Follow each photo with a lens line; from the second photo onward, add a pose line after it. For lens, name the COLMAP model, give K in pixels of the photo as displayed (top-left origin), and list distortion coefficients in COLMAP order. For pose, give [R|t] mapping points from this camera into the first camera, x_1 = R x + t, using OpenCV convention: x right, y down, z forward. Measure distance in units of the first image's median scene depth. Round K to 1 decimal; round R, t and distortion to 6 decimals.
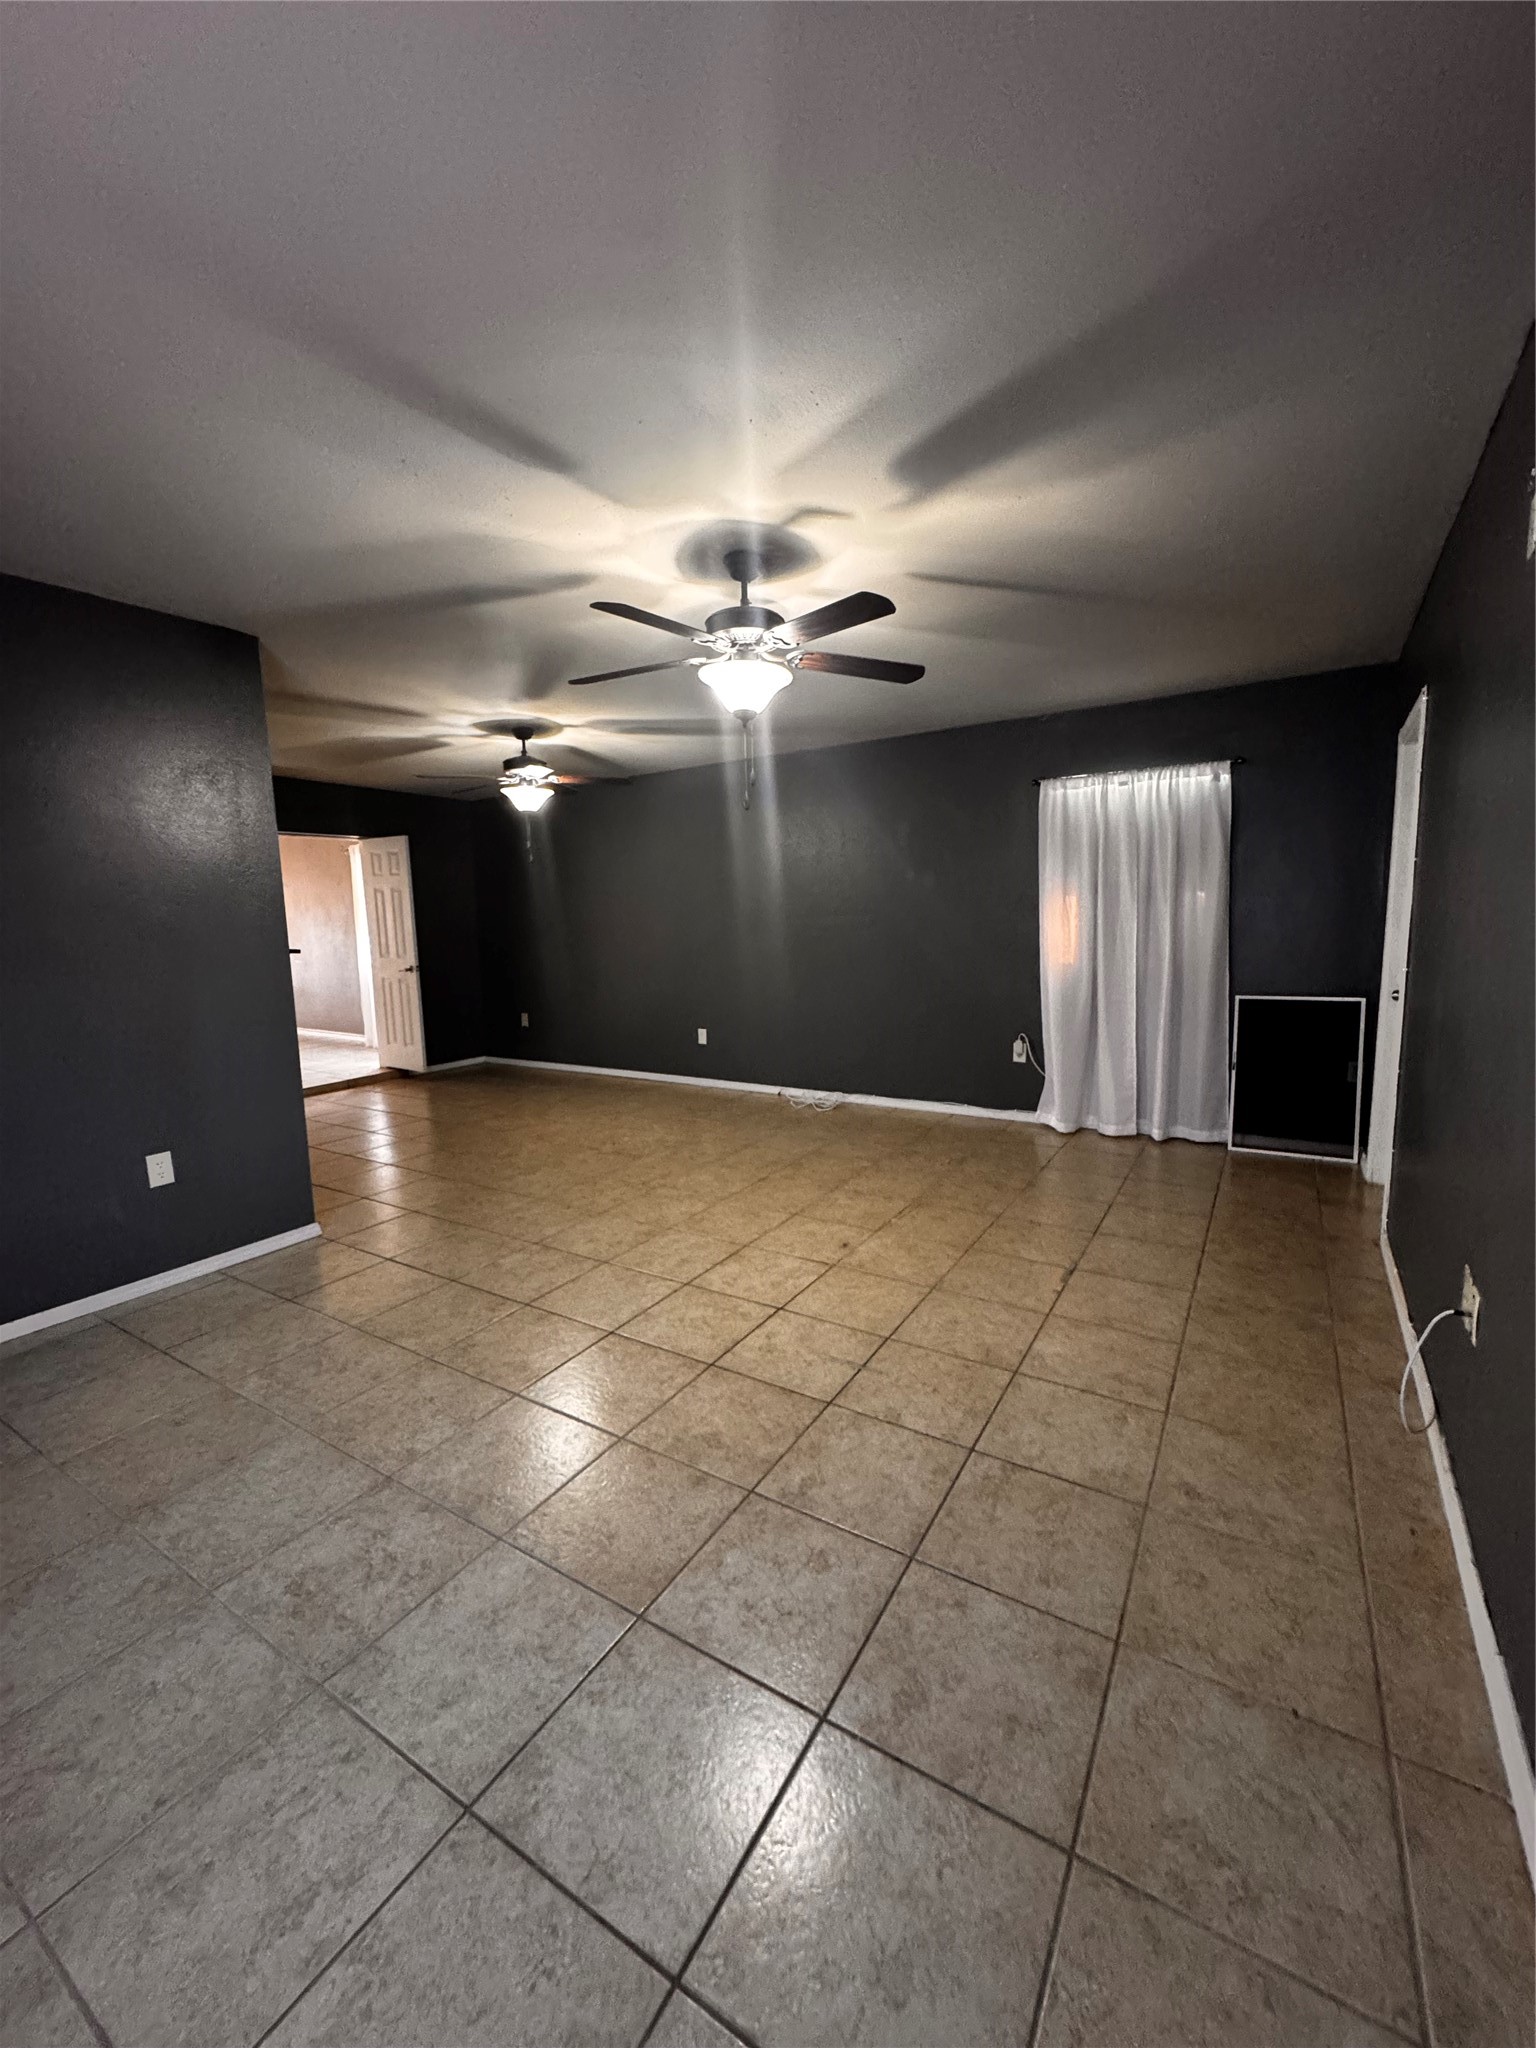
lens RADIAL K [[815.2, 0, 768.0], [0, 815.2, 1024.0], [0, 0, 1]] dist [-0.002782, 0.000578]
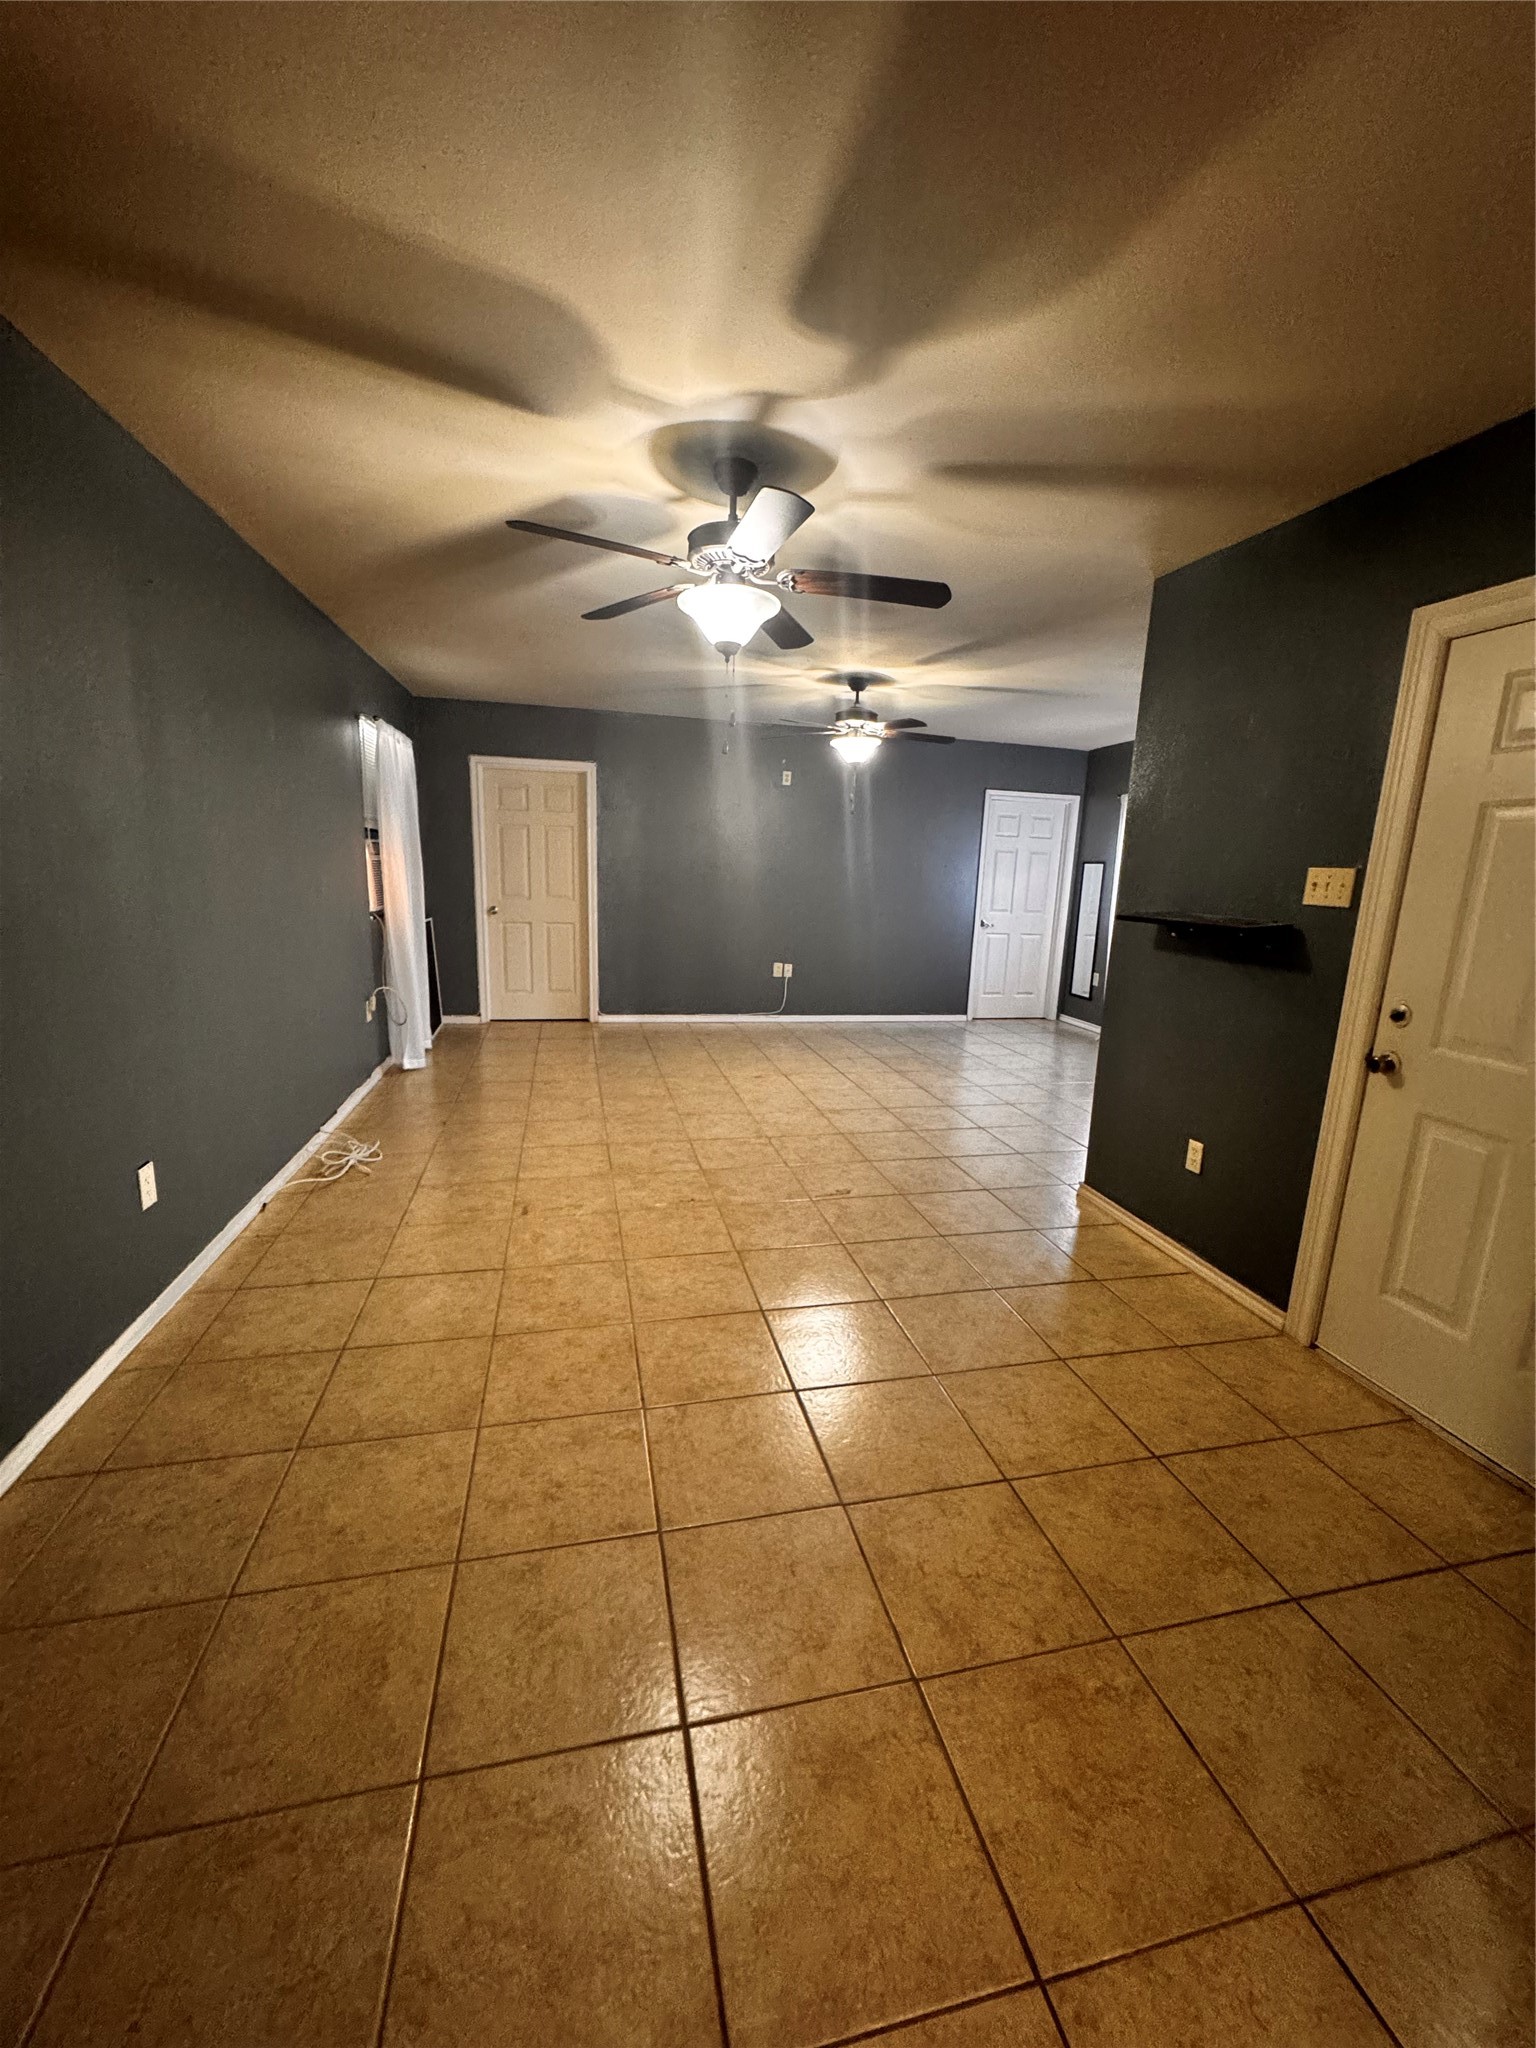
lens RADIAL K [[815.2, 0, 768.0], [0, 815.2, 1024.0], [0, 0, 1]] dist [-0.002782, 0.000578]
pose [[-0.709738, -0.137152, 0.690986, -0.885921], [0.069948, 0.962298, 0.262850, -0.218789], [-0.700984, 0.234887, -0.673386, 1.780486]]
